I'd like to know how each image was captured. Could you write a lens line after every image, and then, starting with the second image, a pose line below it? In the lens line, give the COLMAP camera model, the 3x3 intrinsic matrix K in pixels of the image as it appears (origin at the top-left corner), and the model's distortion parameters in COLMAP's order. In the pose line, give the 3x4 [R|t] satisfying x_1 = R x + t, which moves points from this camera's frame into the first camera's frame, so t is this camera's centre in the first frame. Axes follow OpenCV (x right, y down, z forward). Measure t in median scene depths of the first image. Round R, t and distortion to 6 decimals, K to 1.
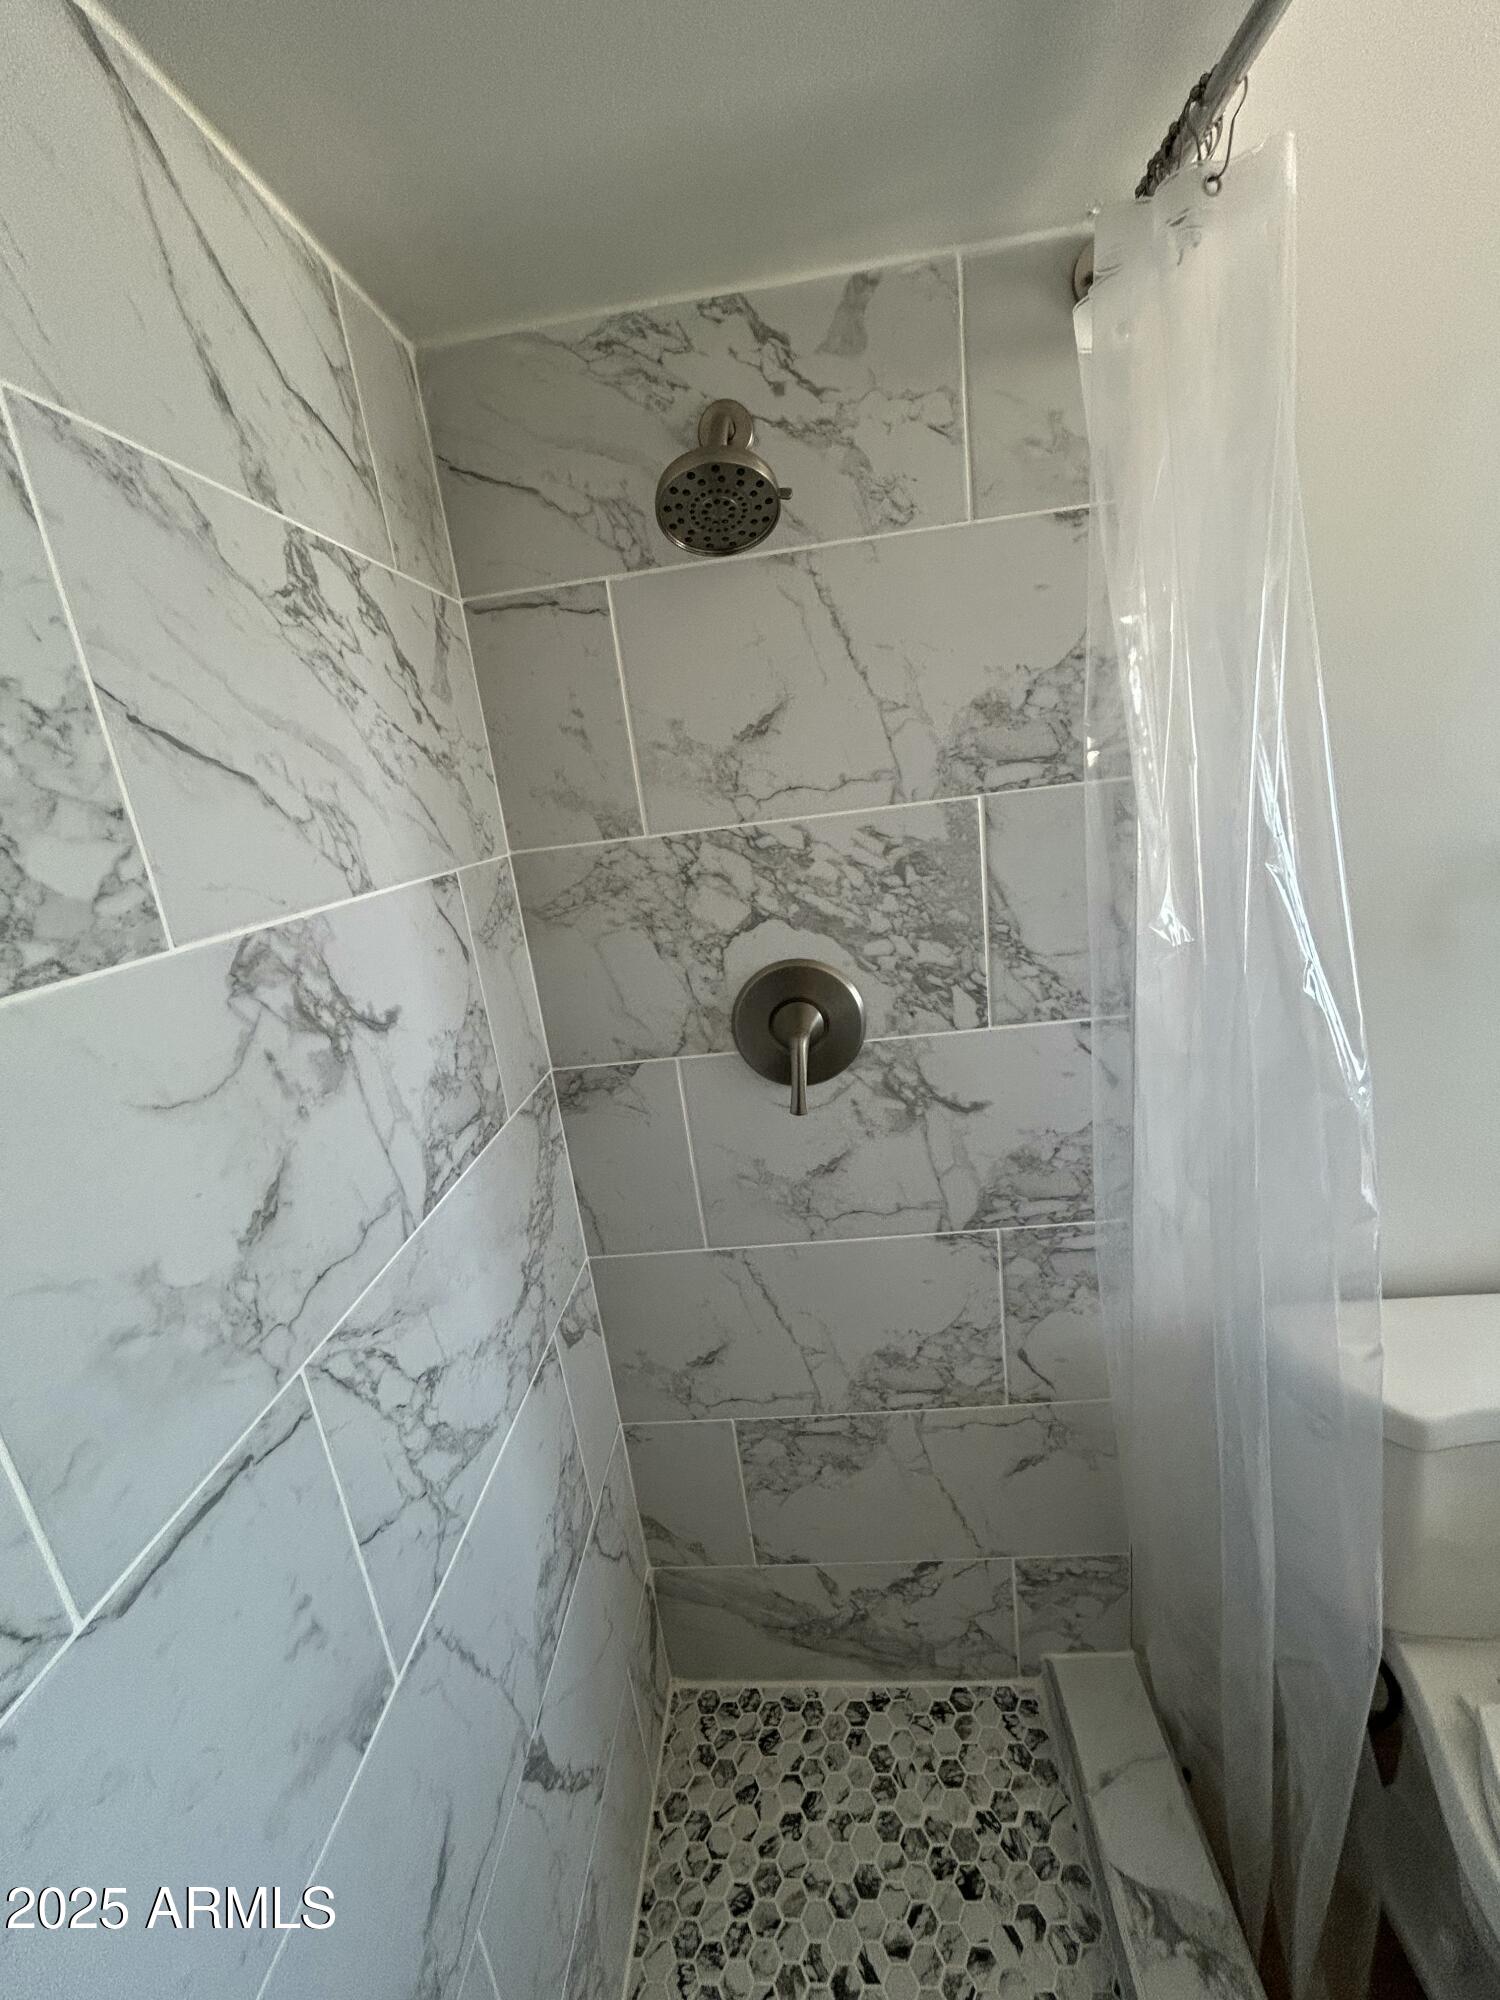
lens RADIAL K [[814.2, 0, 757.2], [0, 814.2, 1002.0], [0, 0, 1]] dist [-0.004400, 0.003500]
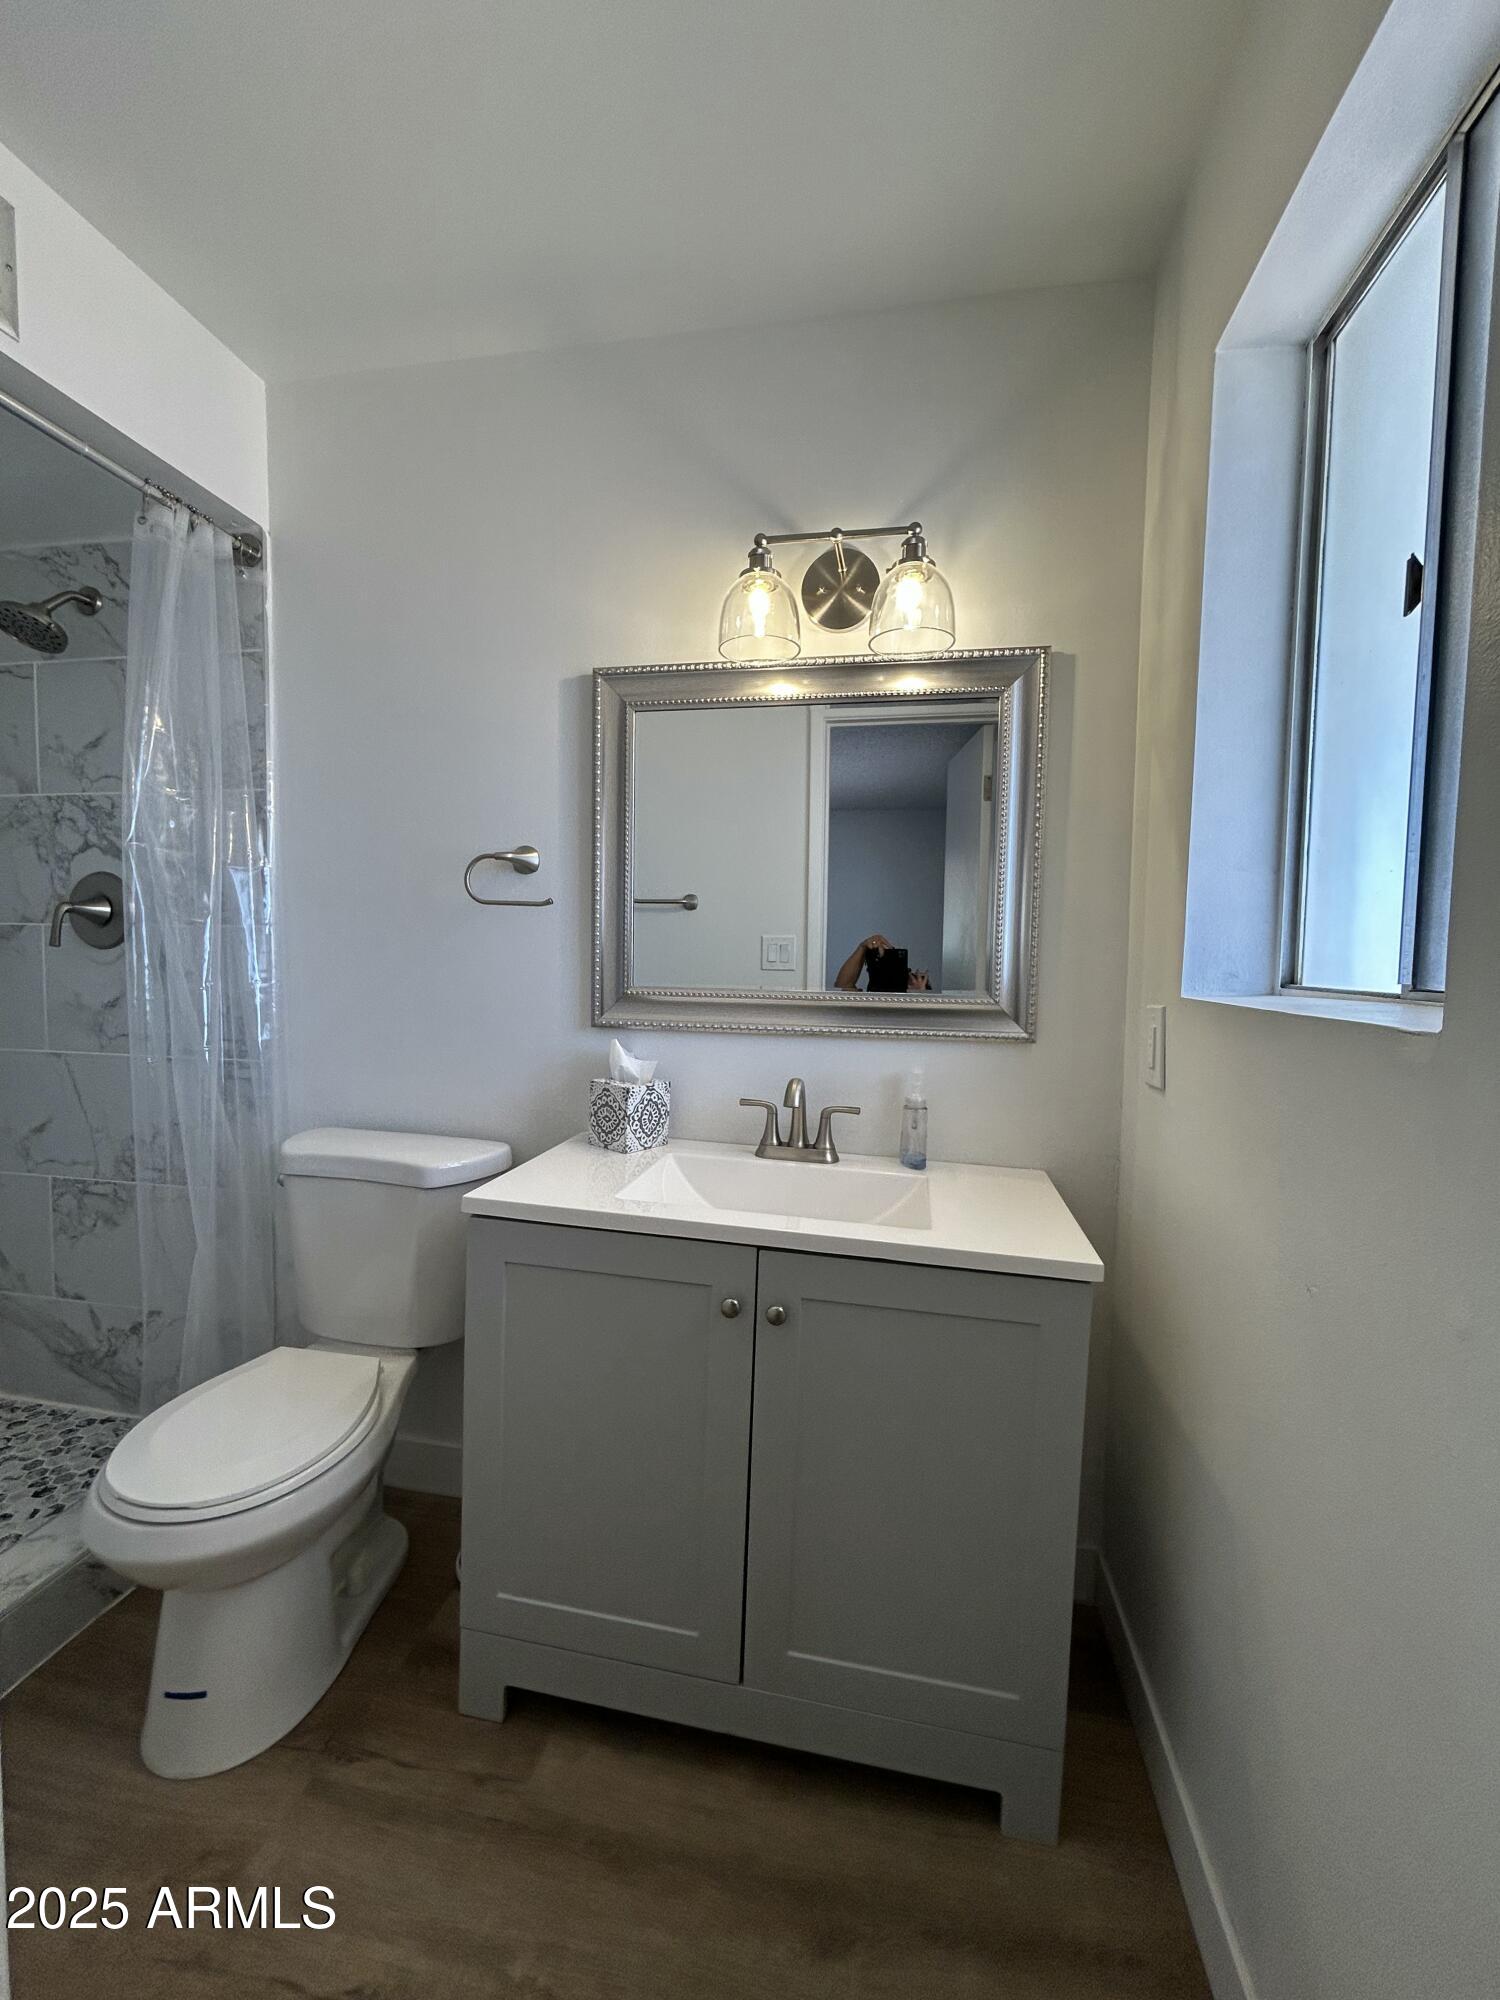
lens RADIAL K [[814.2, 0, 755.2], [0, 814.2, 1001.8], [0, 0, 1]] dist [-0.004400, 0.003500]
pose [[0.983989, 0.142803, -0.106641, 1.668927], [-0.161585, 0.967258, -0.195710, 0.337272], [0.075201, 0.209808, 0.974846, -0.549795]]
